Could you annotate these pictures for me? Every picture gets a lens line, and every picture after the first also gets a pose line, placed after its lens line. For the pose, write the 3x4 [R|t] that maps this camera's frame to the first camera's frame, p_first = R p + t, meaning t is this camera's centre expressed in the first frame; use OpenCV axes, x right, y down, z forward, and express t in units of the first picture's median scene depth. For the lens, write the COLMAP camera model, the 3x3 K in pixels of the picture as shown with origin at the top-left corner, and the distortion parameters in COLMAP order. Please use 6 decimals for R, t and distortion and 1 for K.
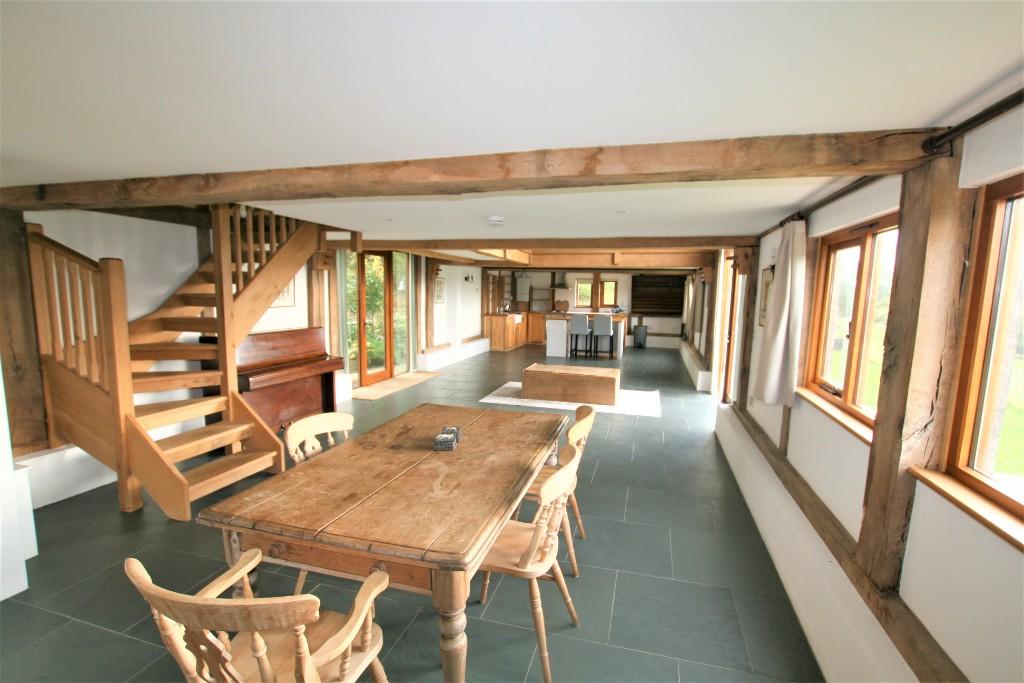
lens RADIAL K [[473.5, 0, 519.6], [0, 473.5, 349.2], [0, 0, 1]] dist [-0.030892, 0.002351]
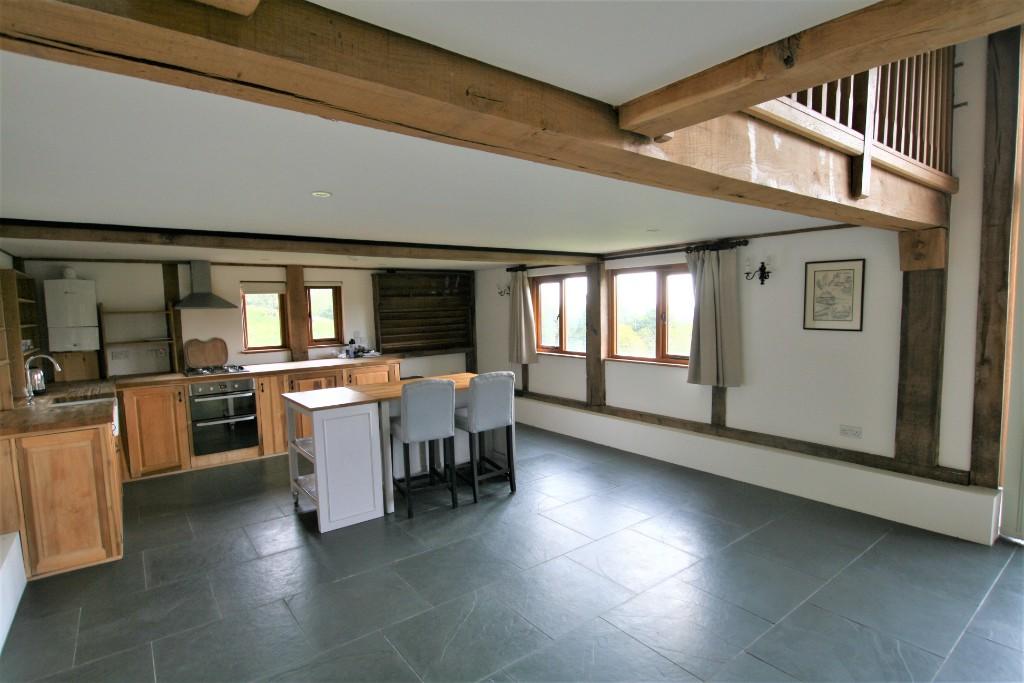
lens RADIAL K [[531.6, 0, 517.6], [0, 531.6, 345.8], [0, 0, 1]] dist [-0.005922, -0.000718]
pose [[0.608797, -0.094716, 0.787652, -0.296205], [0.132840, 0.991000, 0.016493, -0.227535], [-0.782125, 0.094590, 0.615900, 1.739607]]
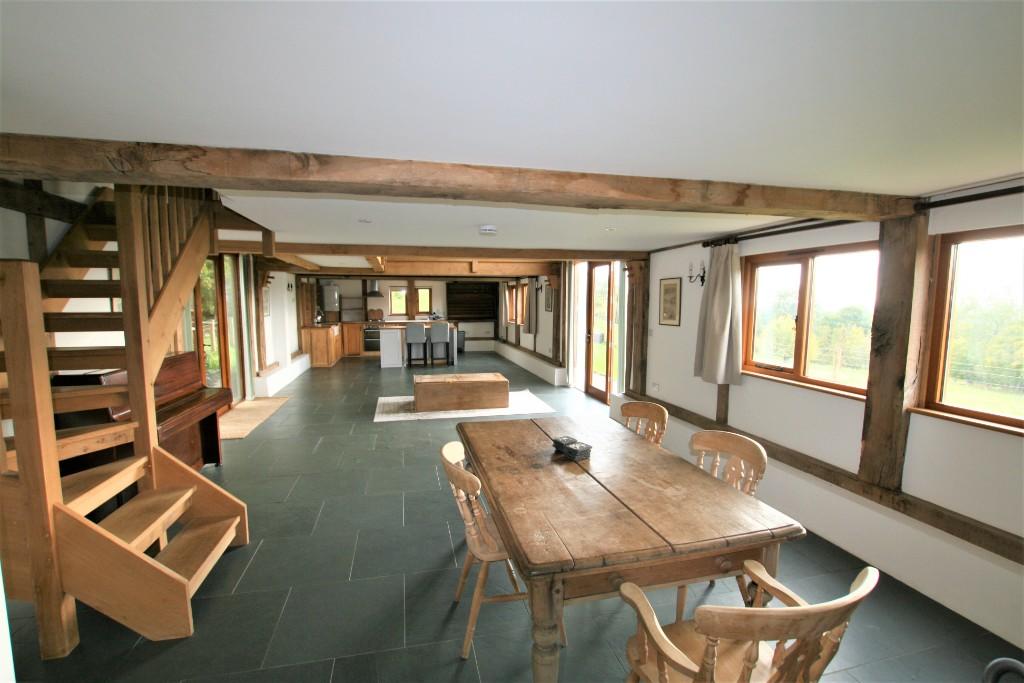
lens RADIAL K [[473.5, 0, 519.0], [0, 473.5, 349.1], [0, 0, 1]] dist [-0.030892, 0.002351]
pose [[0.872382, -0.067570, 0.484132, -0.398062], [0.074134, 0.997233, 0.005599, -0.019871], [-0.483170, 0.031006, 0.874977, 0.092042]]
